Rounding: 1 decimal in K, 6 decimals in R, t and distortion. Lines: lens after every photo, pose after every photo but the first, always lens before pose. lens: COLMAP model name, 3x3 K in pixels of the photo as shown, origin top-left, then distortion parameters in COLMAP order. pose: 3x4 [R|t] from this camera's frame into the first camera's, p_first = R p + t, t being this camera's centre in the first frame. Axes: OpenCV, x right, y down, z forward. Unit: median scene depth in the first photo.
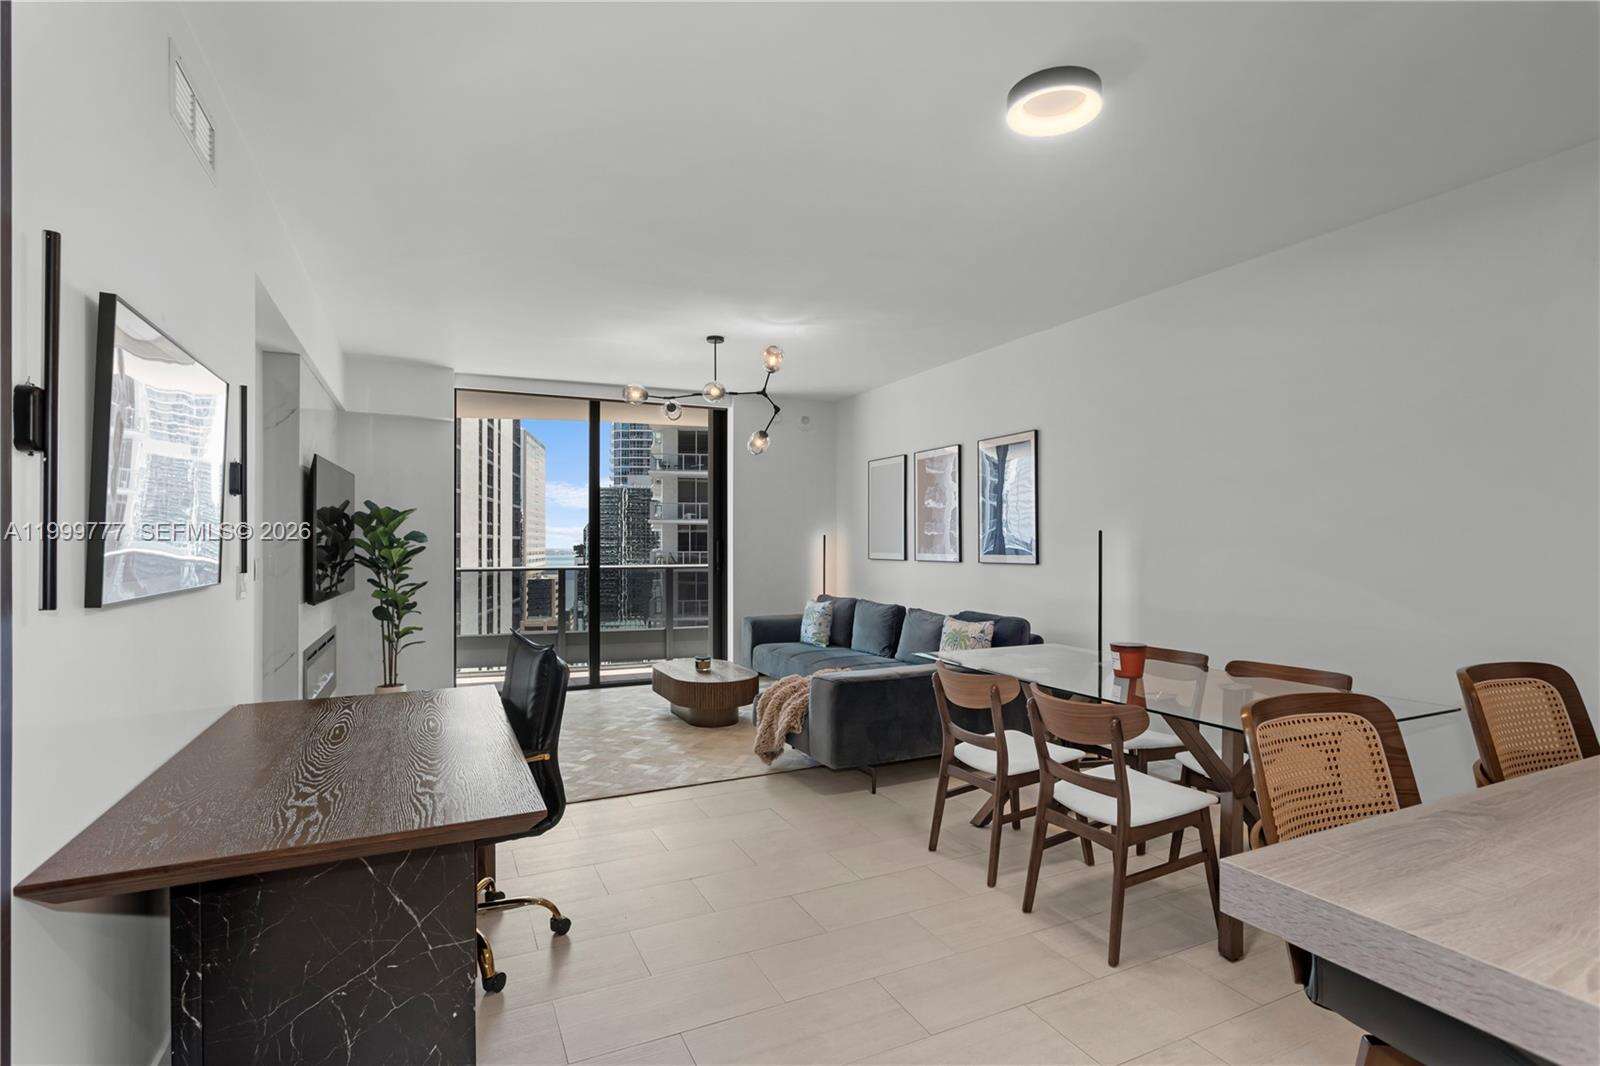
lens RADIAL K [[781.0, 0, 801.4], [0, 781.0, 535.9], [0, 0, 1]] dist [-0.014576, 0.011093]
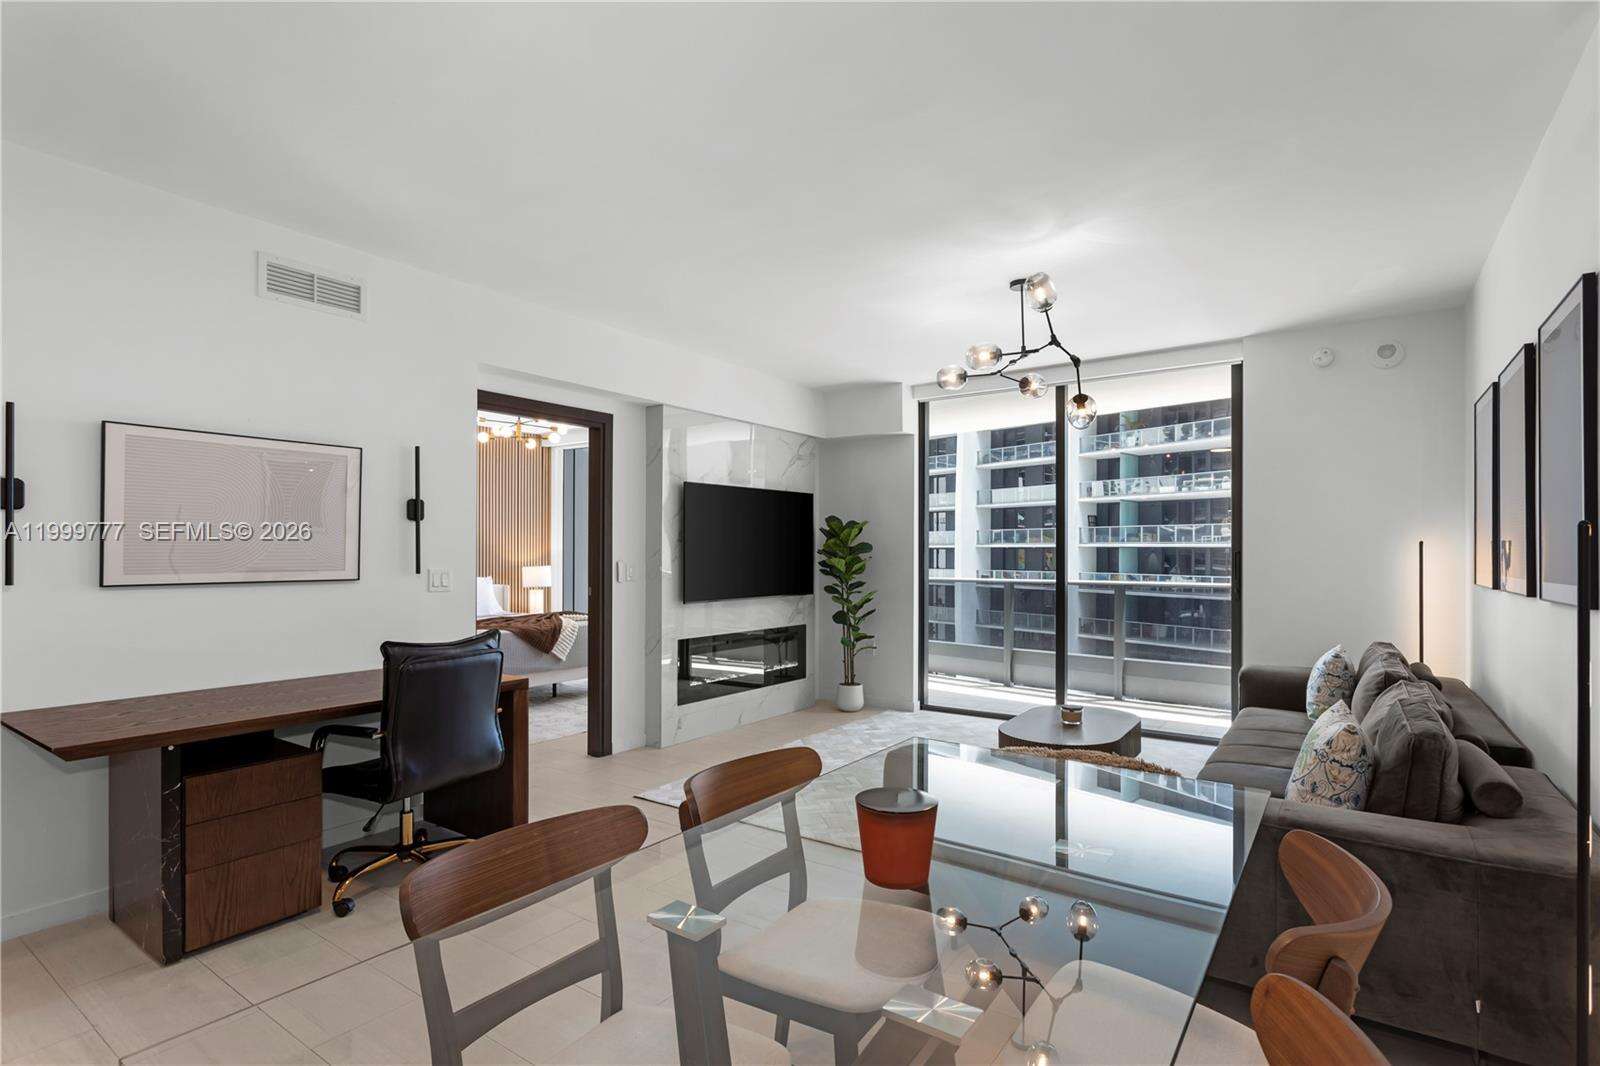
lens RADIAL K [[786.5, 0, 800.4], [0, 786.5, 548.9], [0, 0, 1]] dist [-0.015855, 0.011621]
pose [[0.488623, -0.003420, -0.872488, 0.400469], [0.005960, 0.999982, -0.000582, 0.002773], [0.872475, -0.004916, 0.488635, 0.397601]]
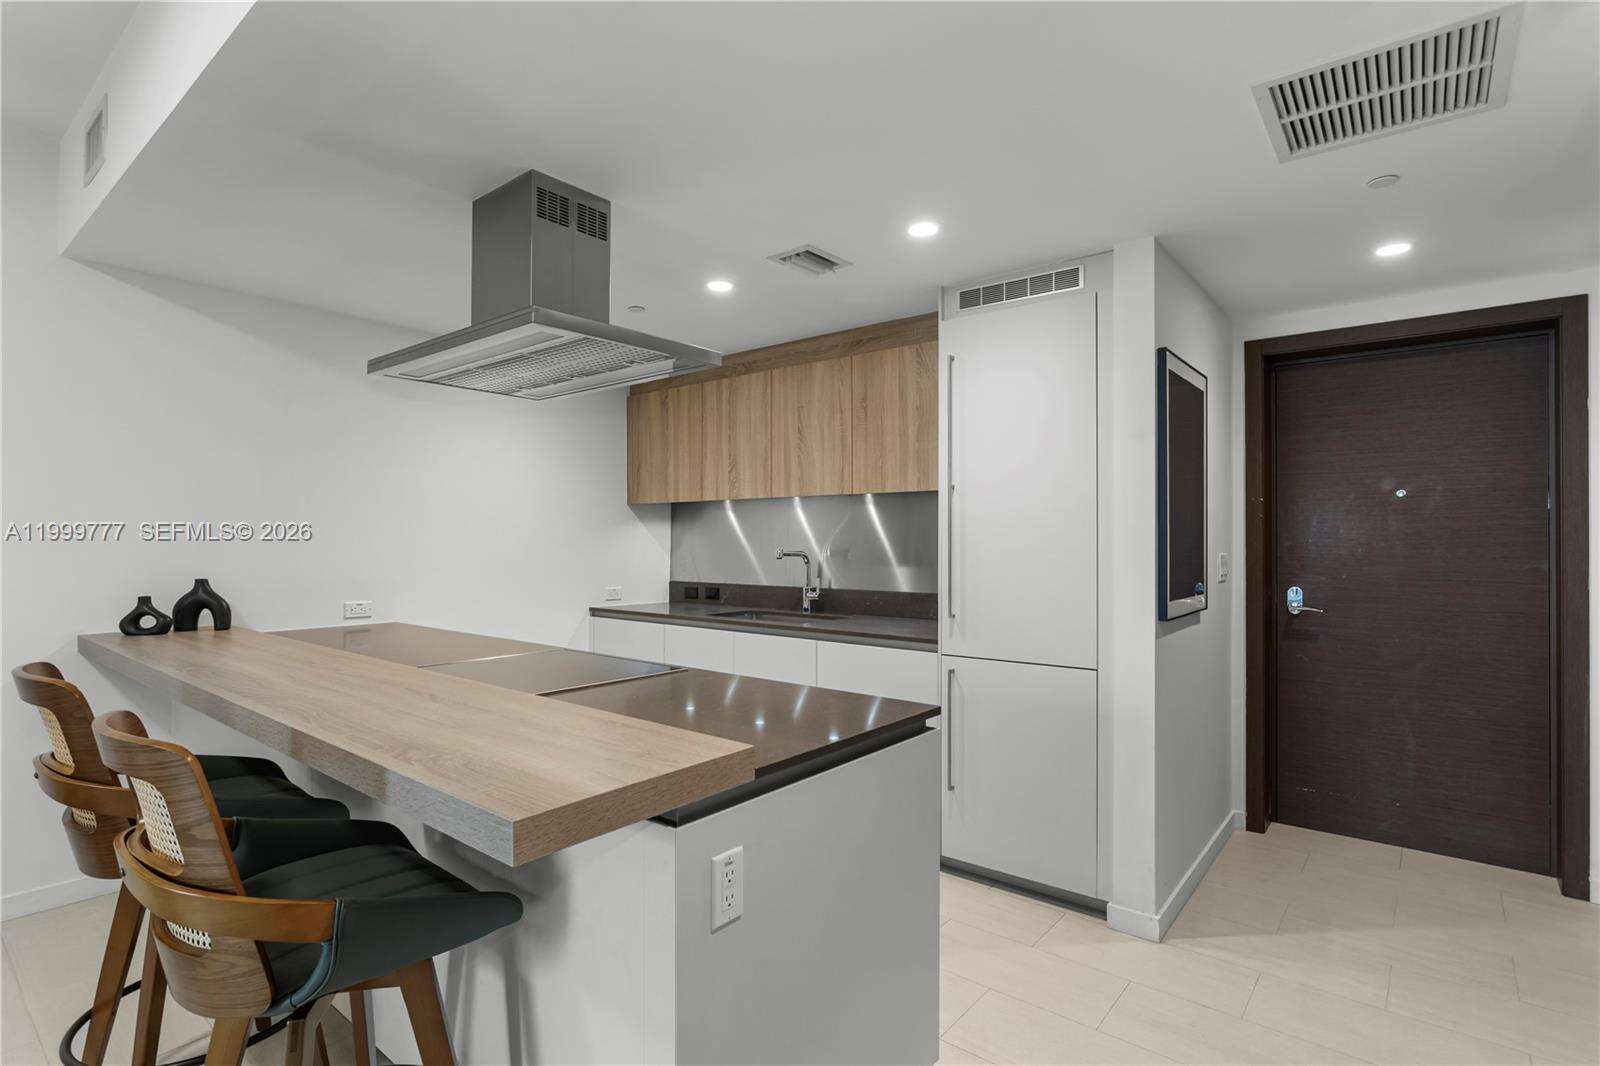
lens RADIAL K [[781.0, 0, 801.4], [0, 781.0, 535.9], [0, 0, 1]] dist [-0.014576, 0.011093]
pose [[-0.434927, 0.004738, 0.900453, -0.096933], [-0.013421, 0.999841, -0.011743, 0.002290], [-0.900366, -0.017192, -0.434794, 0.169747]]
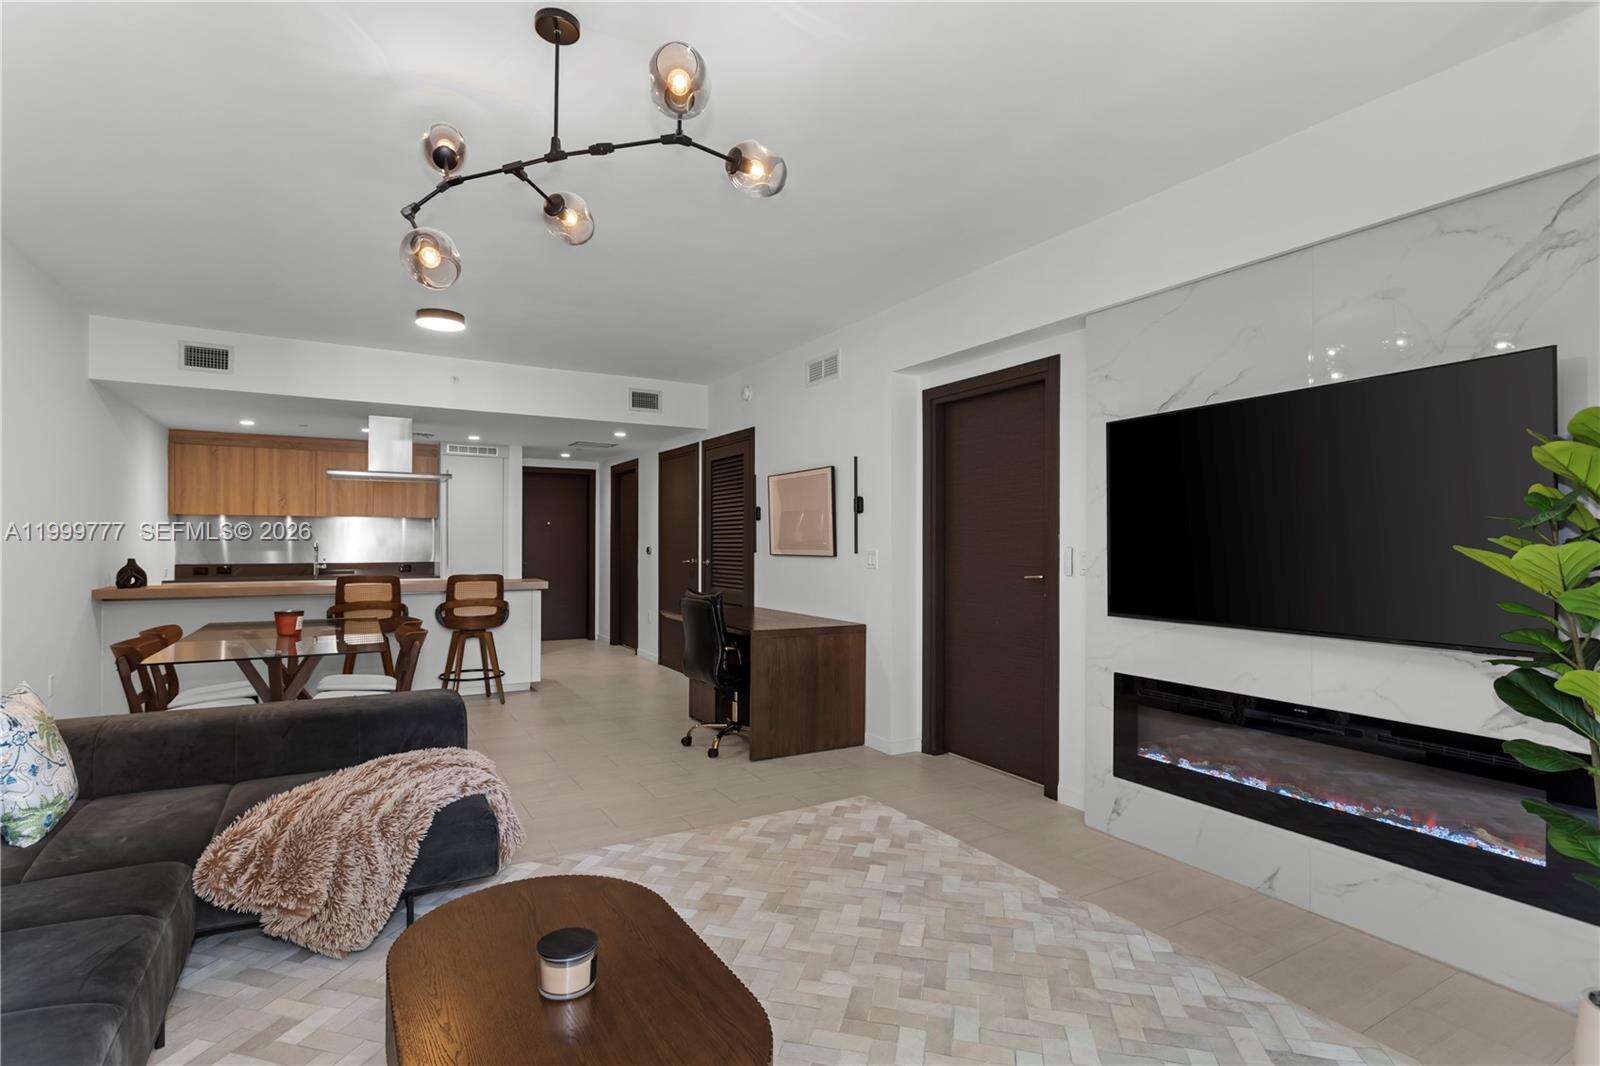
lens RADIAL K [[781.0, 0, 801.4], [0, 781.0, 535.9], [0, 0, 1]] dist [-0.014576, 0.011093]
pose [[-0.996296, -0.004257, -0.085882, -0.179926], [-0.002602, 0.999809, -0.019372, 0.018149], [0.085948, -0.019077, -0.996117, 1.262898]]
